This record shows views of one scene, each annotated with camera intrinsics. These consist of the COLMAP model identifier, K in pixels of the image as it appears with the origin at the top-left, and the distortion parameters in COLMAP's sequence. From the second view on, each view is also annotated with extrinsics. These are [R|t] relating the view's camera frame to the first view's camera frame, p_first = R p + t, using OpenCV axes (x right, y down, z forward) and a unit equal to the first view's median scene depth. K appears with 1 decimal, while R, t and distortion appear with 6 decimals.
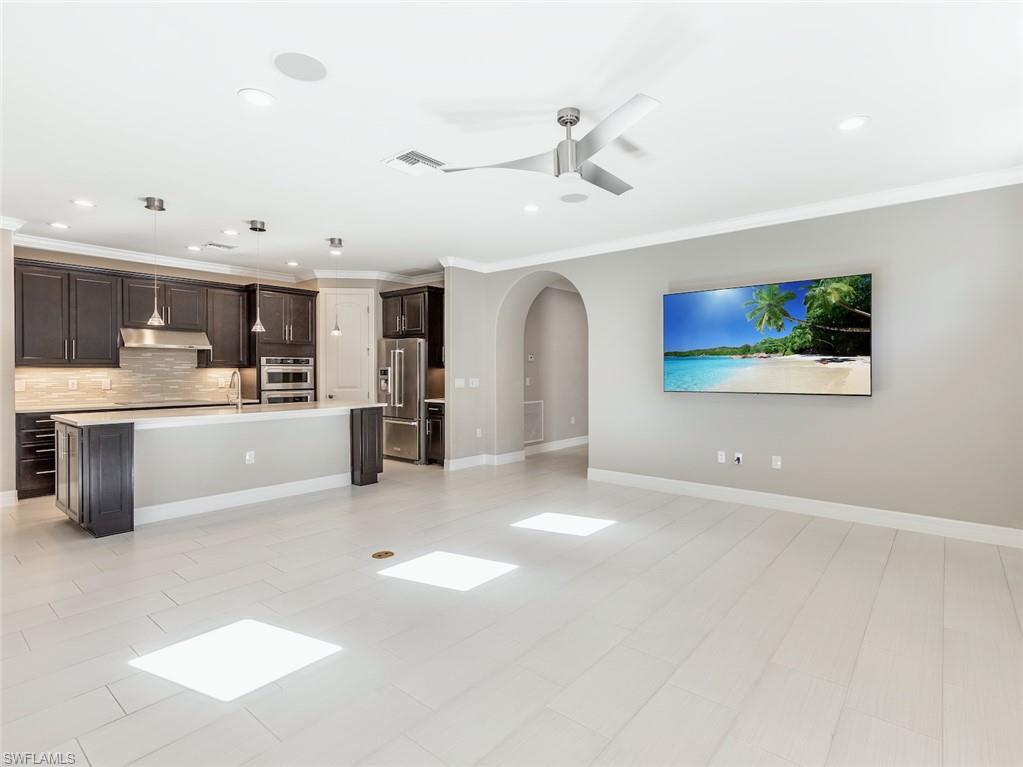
lens RADIAL K [[511.5, 0, 515.1], [0, 511.5, 370.6], [0, 0, 1]] dist [0.008695, 0.000022]
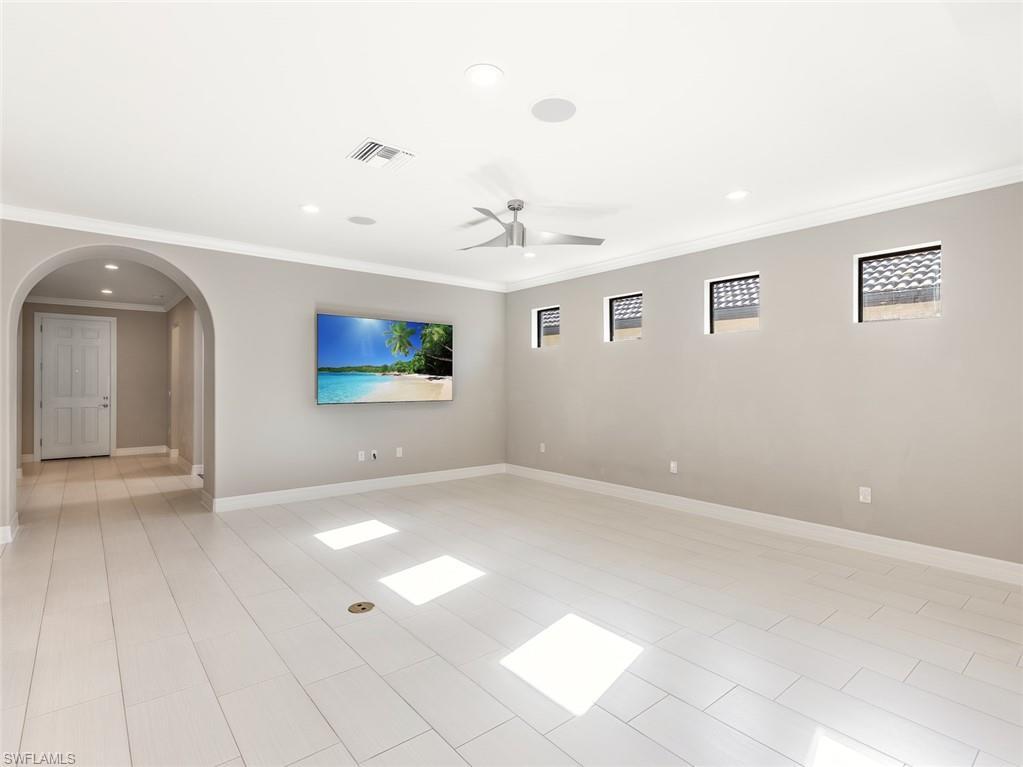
lens RADIAL K [[525.2, 0, 498.0], [0, 525.2, 386.0], [0, 0, 1]] dist [0.012221, 0.000042]
pose [[0.199985, -0.004855, 0.979787, -0.823052], [-0.004490, 0.999973, 0.005871, -0.006692], [-0.979789, -0.005574, 0.199958, 0.479601]]
